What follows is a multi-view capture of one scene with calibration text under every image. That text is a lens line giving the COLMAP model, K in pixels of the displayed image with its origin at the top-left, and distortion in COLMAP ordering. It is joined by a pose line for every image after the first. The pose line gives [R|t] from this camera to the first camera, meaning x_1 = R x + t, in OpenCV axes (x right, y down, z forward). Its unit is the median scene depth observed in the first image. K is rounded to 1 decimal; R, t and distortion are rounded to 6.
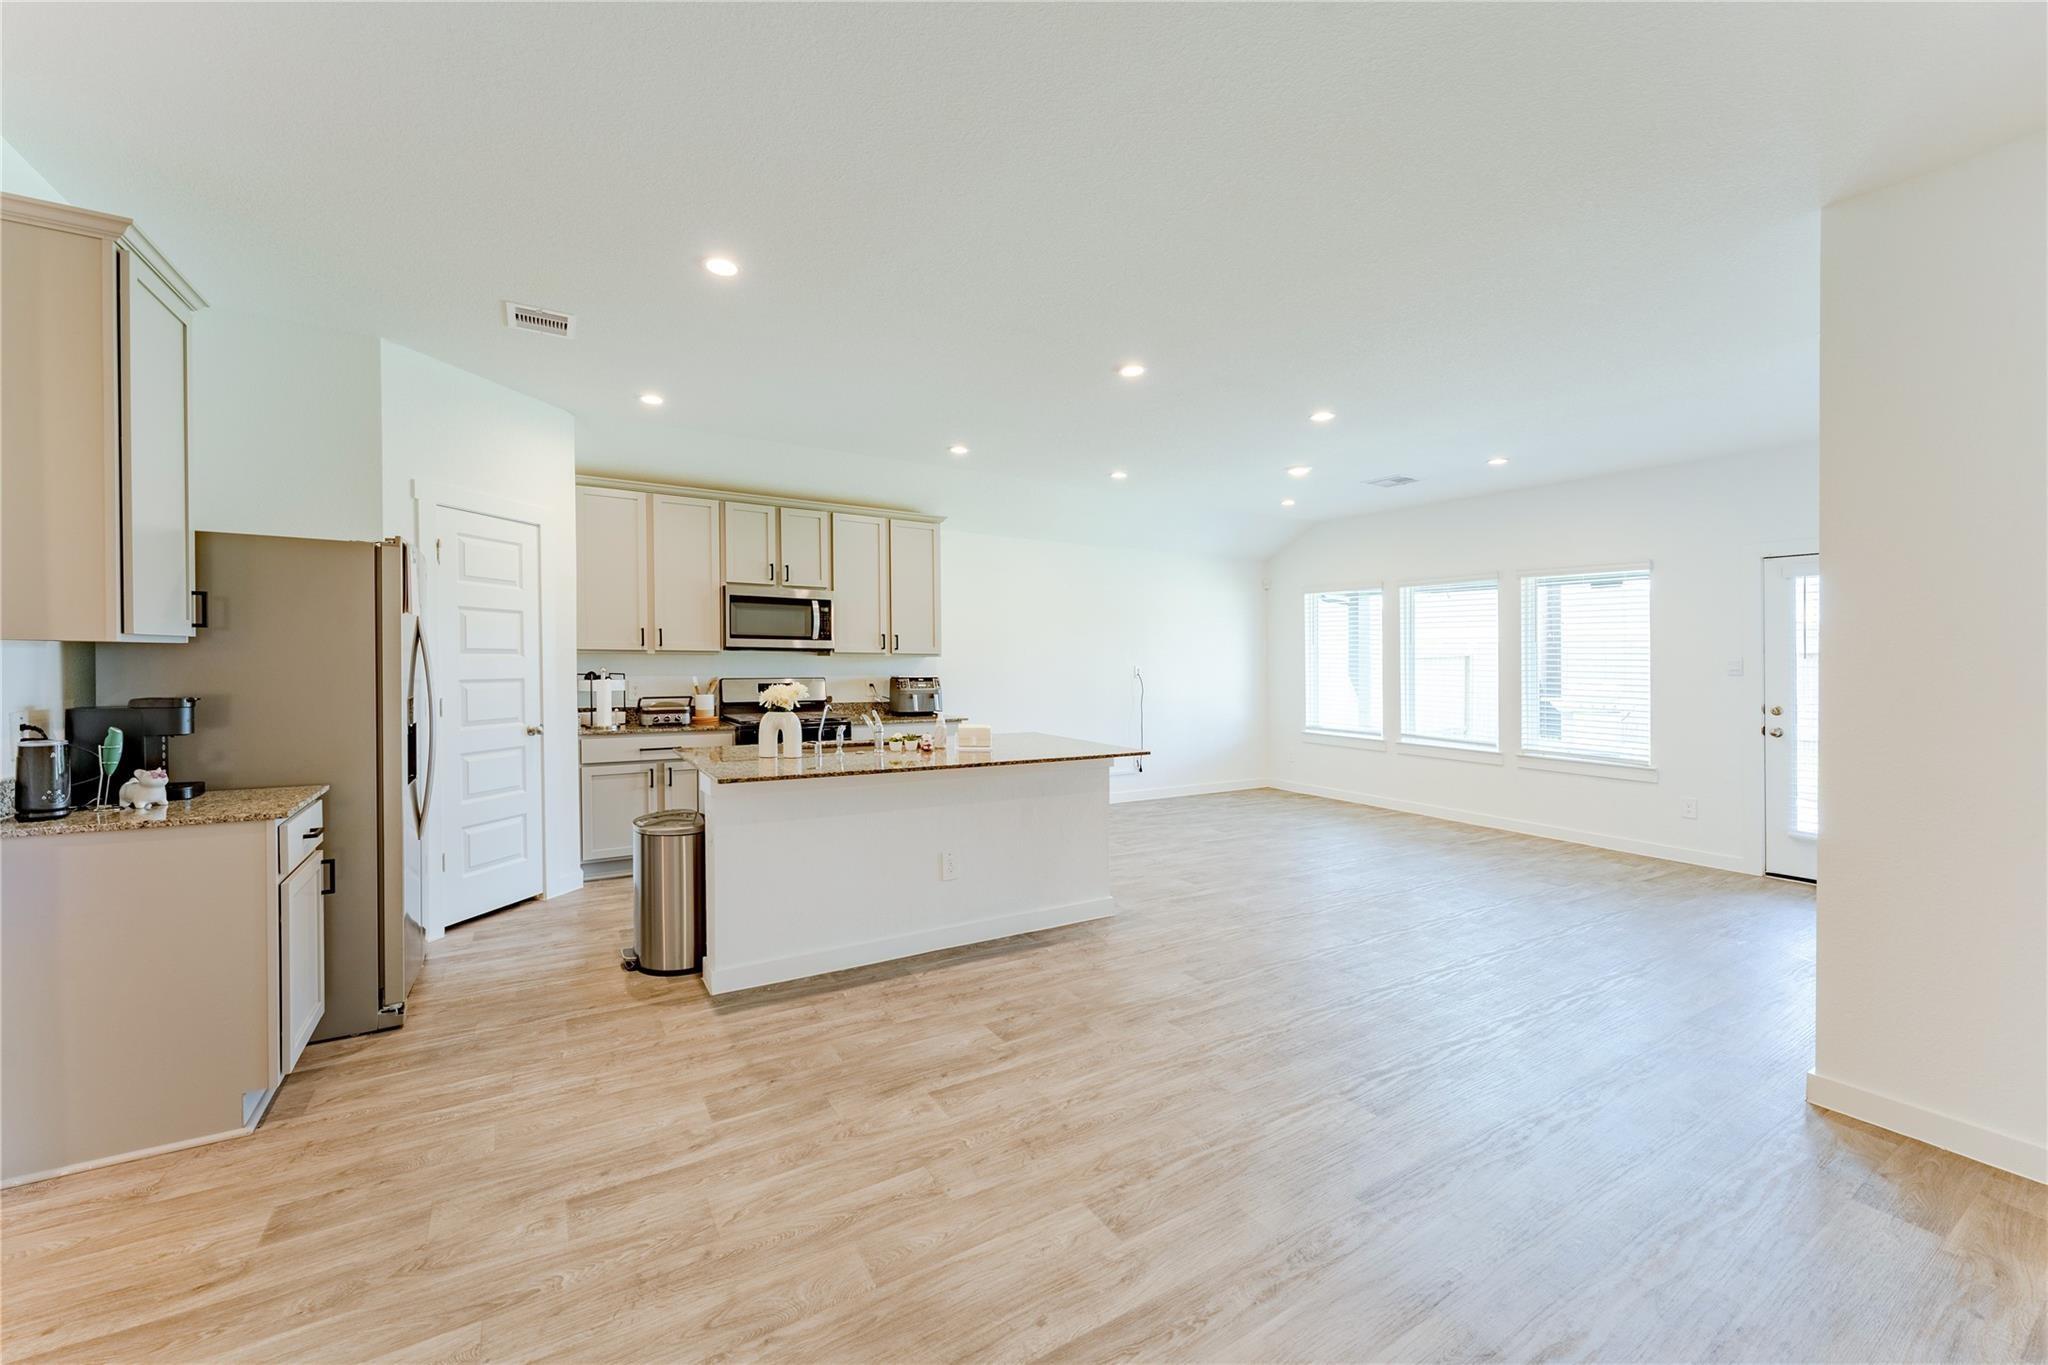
lens RADIAL K [[836.4, 0, 1025.2], [0, 836.4, 676.2], [0, 0, 1]] dist [0.001294, 0.000821]
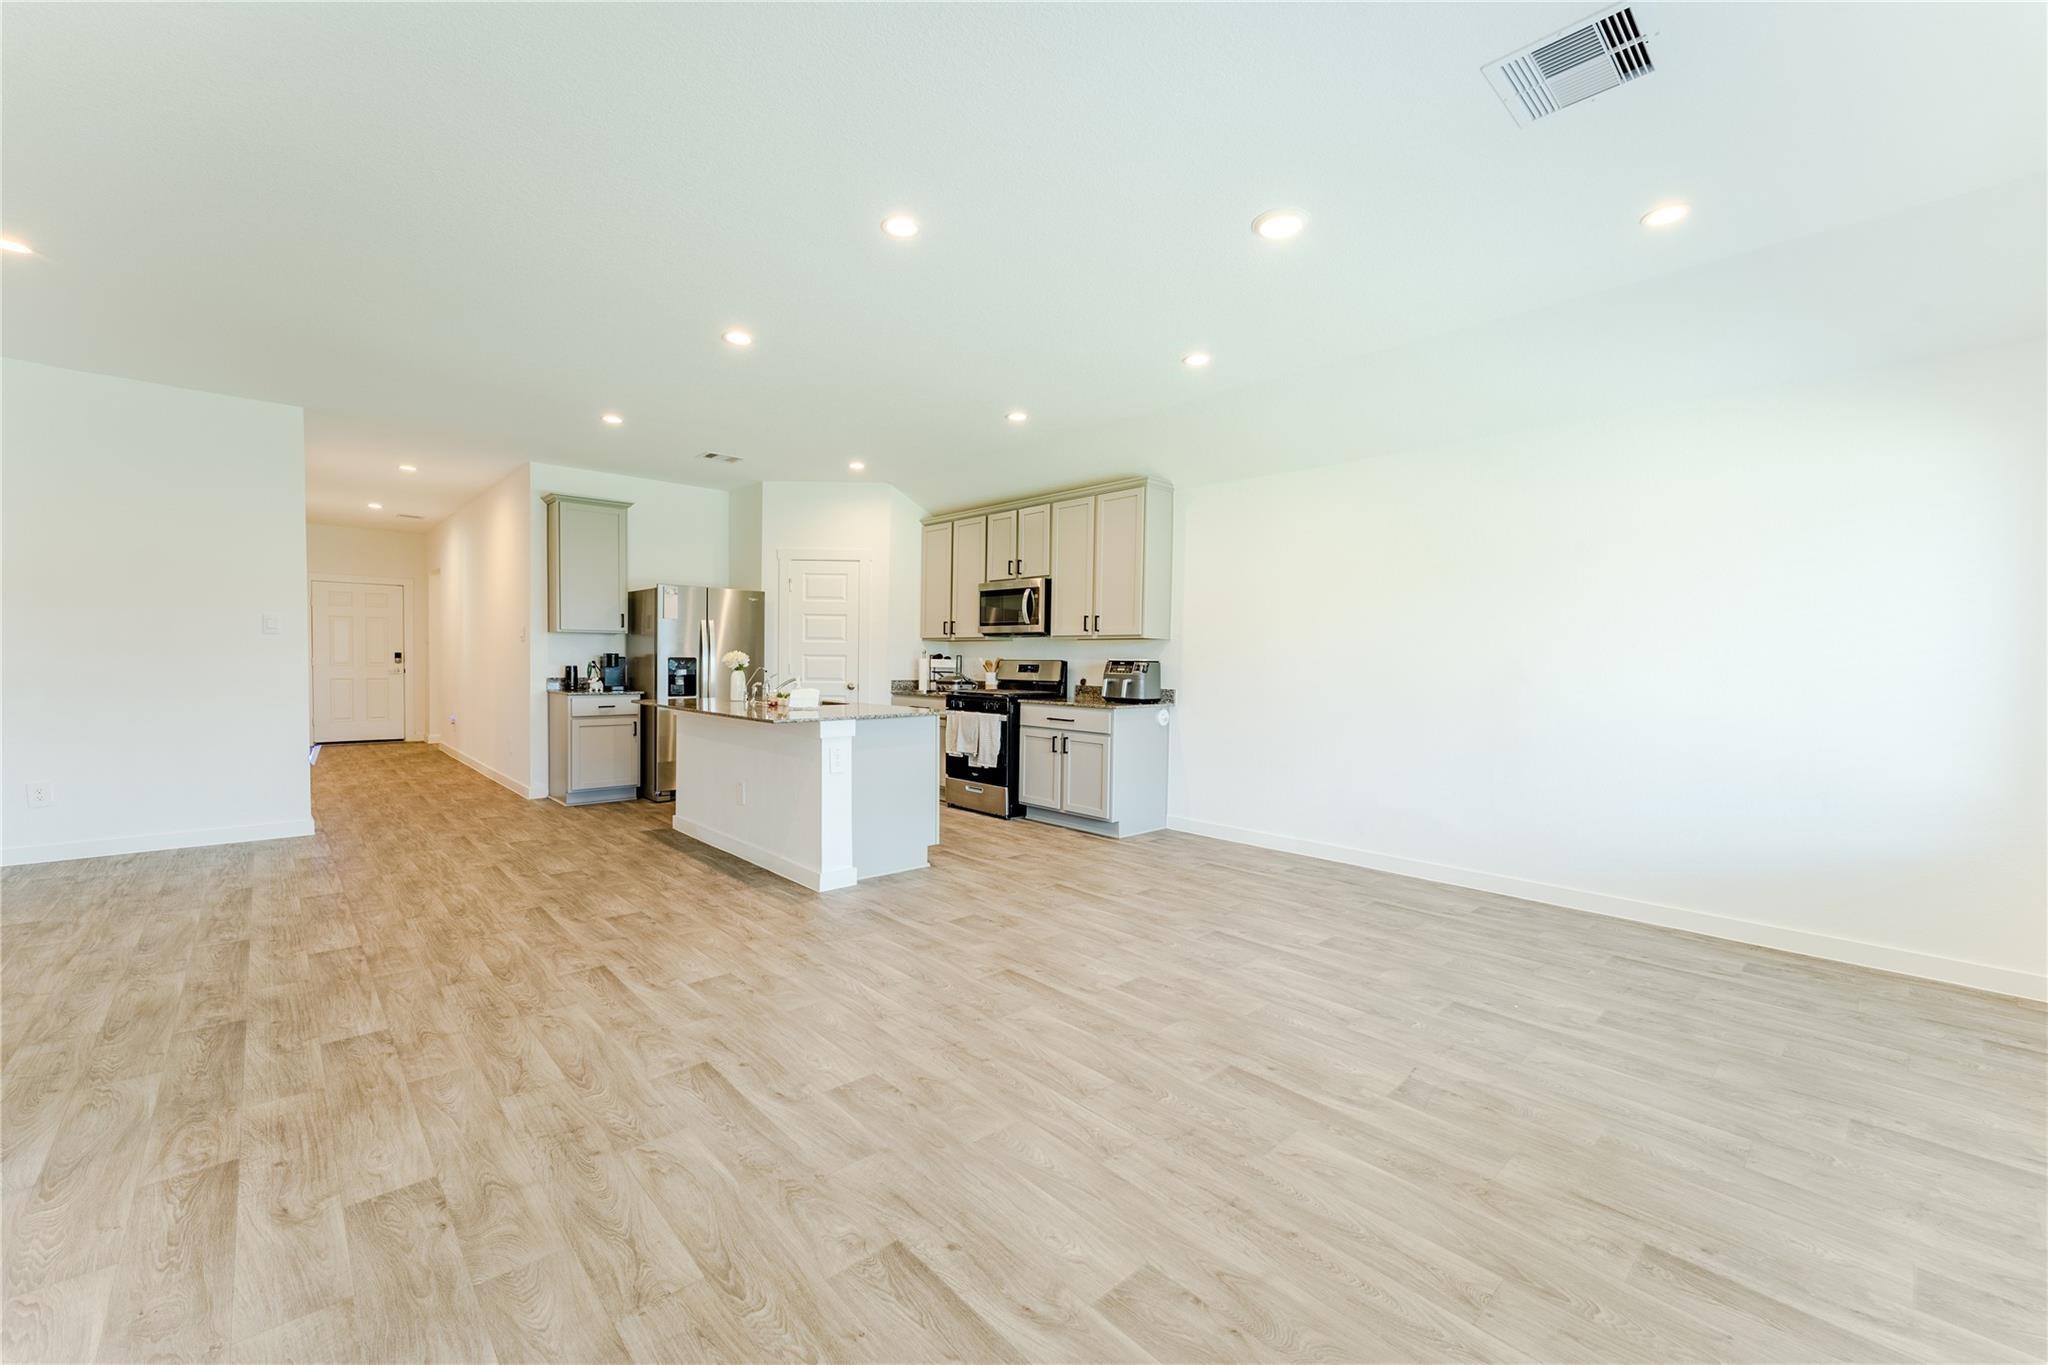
lens RADIAL K [[836.4, 0, 994.4], [0, 836.4, 670.6], [0, 0, 1]] dist [0.001294, 0.000821]
pose [[0.148943, -0.000313, -0.988846, 0.888776], [-0.035120, 0.999367, -0.005607, 0.027272], [0.988222, 0.035563, 0.148837, 0.869201]]
